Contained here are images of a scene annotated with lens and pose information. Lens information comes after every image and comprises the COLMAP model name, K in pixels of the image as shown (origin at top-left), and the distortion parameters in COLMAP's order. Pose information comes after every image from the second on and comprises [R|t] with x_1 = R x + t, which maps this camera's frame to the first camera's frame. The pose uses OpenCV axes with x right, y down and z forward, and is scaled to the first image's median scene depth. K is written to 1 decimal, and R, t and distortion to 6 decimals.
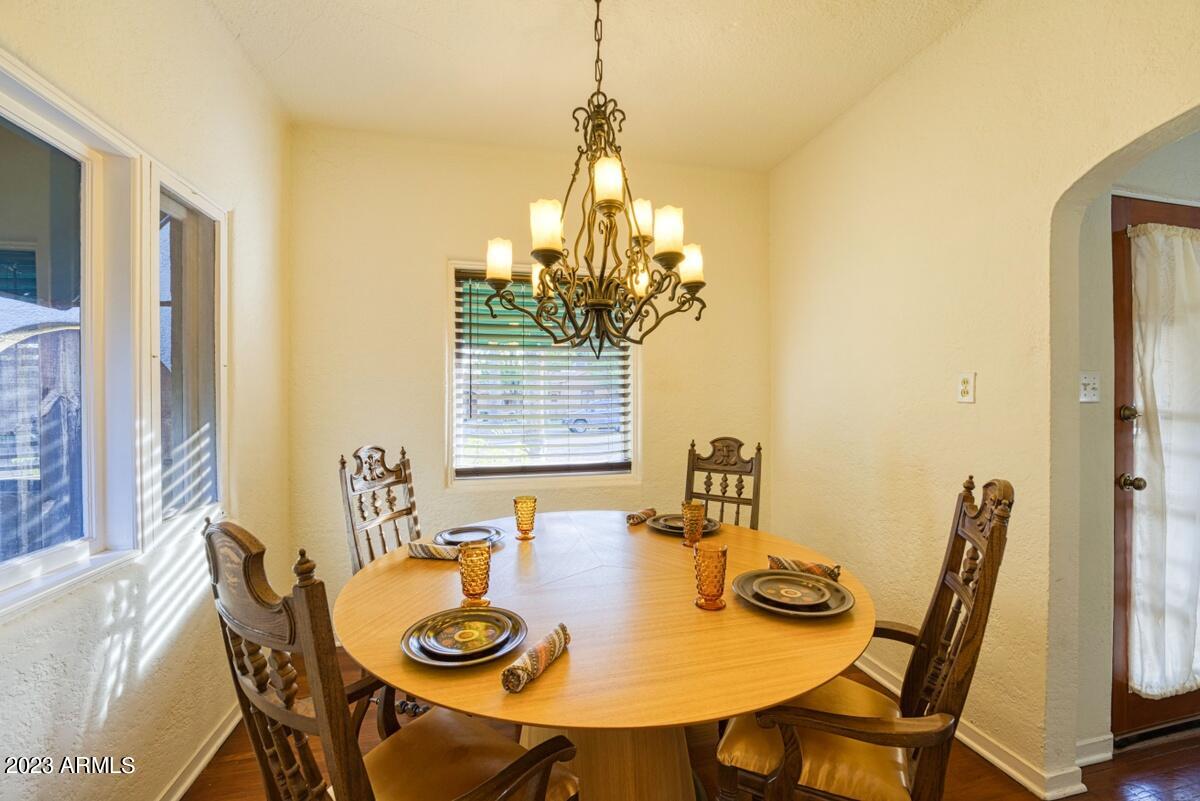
lens RADIAL K [[494.5, 0, 596.3], [0, 494.5, 398.9], [0, 0, 1]] dist [-0.024843, -0.000018]
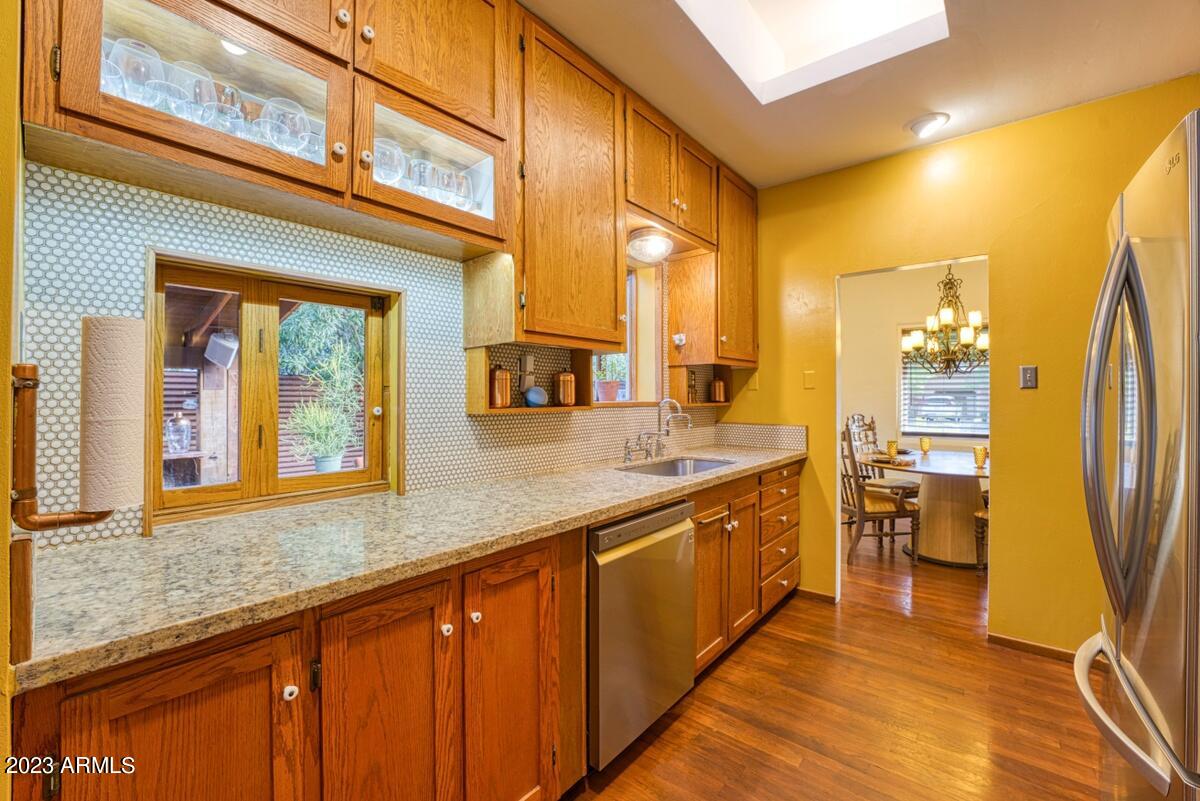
lens RADIAL K [[494.5, 0, 596.3], [0, 494.5, 398.9], [0, 0, 1]] dist [-0.024843, -0.000018]
pose [[0.613146, 0.003496, -0.789962, 0.685419], [-0.001087, 0.999993, 0.003582, 0.009687], [0.789969, -0.001338, 0.613146, -1.556099]]
